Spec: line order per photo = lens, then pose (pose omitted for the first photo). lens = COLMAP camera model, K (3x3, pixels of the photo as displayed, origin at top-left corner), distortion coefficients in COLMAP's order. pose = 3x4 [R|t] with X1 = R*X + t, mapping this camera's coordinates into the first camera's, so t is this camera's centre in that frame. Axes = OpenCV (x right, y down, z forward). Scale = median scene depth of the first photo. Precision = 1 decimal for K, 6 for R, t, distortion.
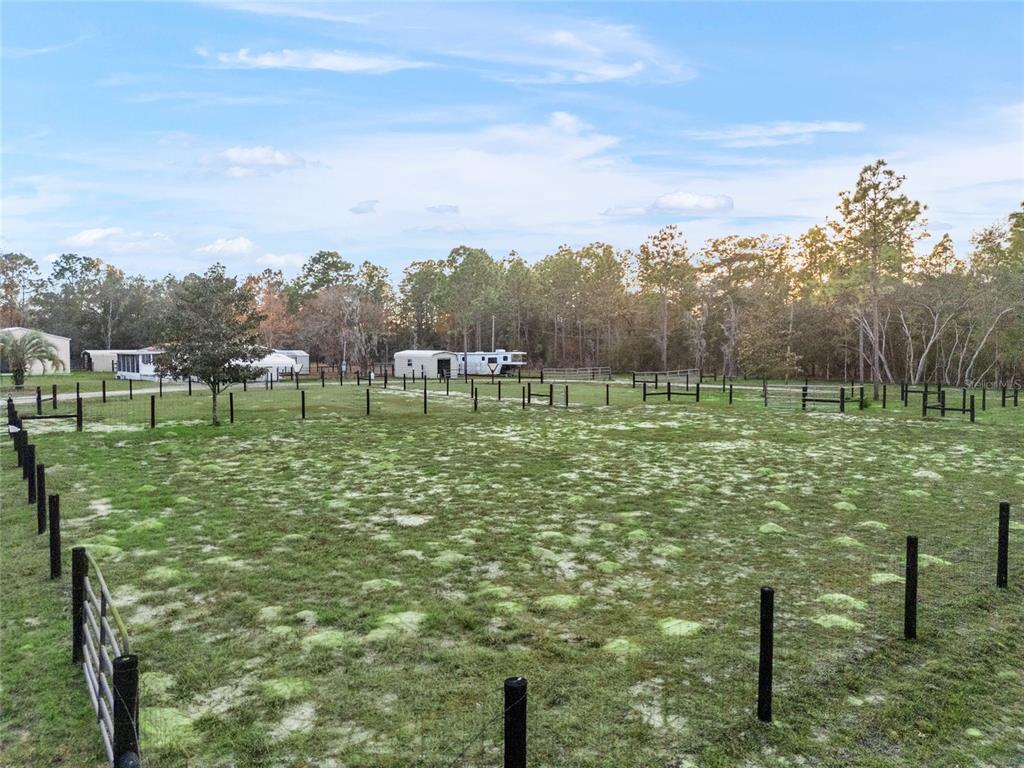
lens RADIAL K [[752.1, 0, 513.1], [0, 752.1, 390.3], [0, 0, 1]] dist [0.063226, -0.056897]
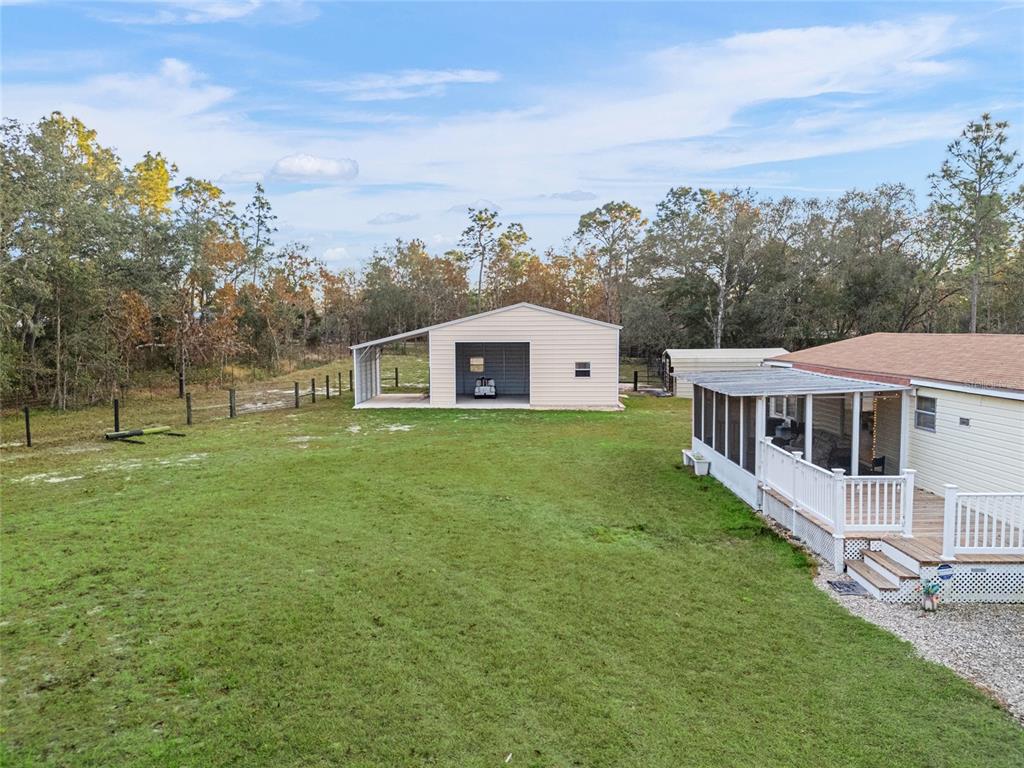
lens RADIAL K [[749.7, 0, 511.2], [0, 749.7, 390.0], [0, 0, 1]] dist [0.097654, -0.109300]
pose [[0.697653, 0.052867, -0.714482, -0.238611], [-0.036224, 0.998601, 0.038518, -0.033932], [0.715519, -0.000991, 0.698593, 0.493374]]
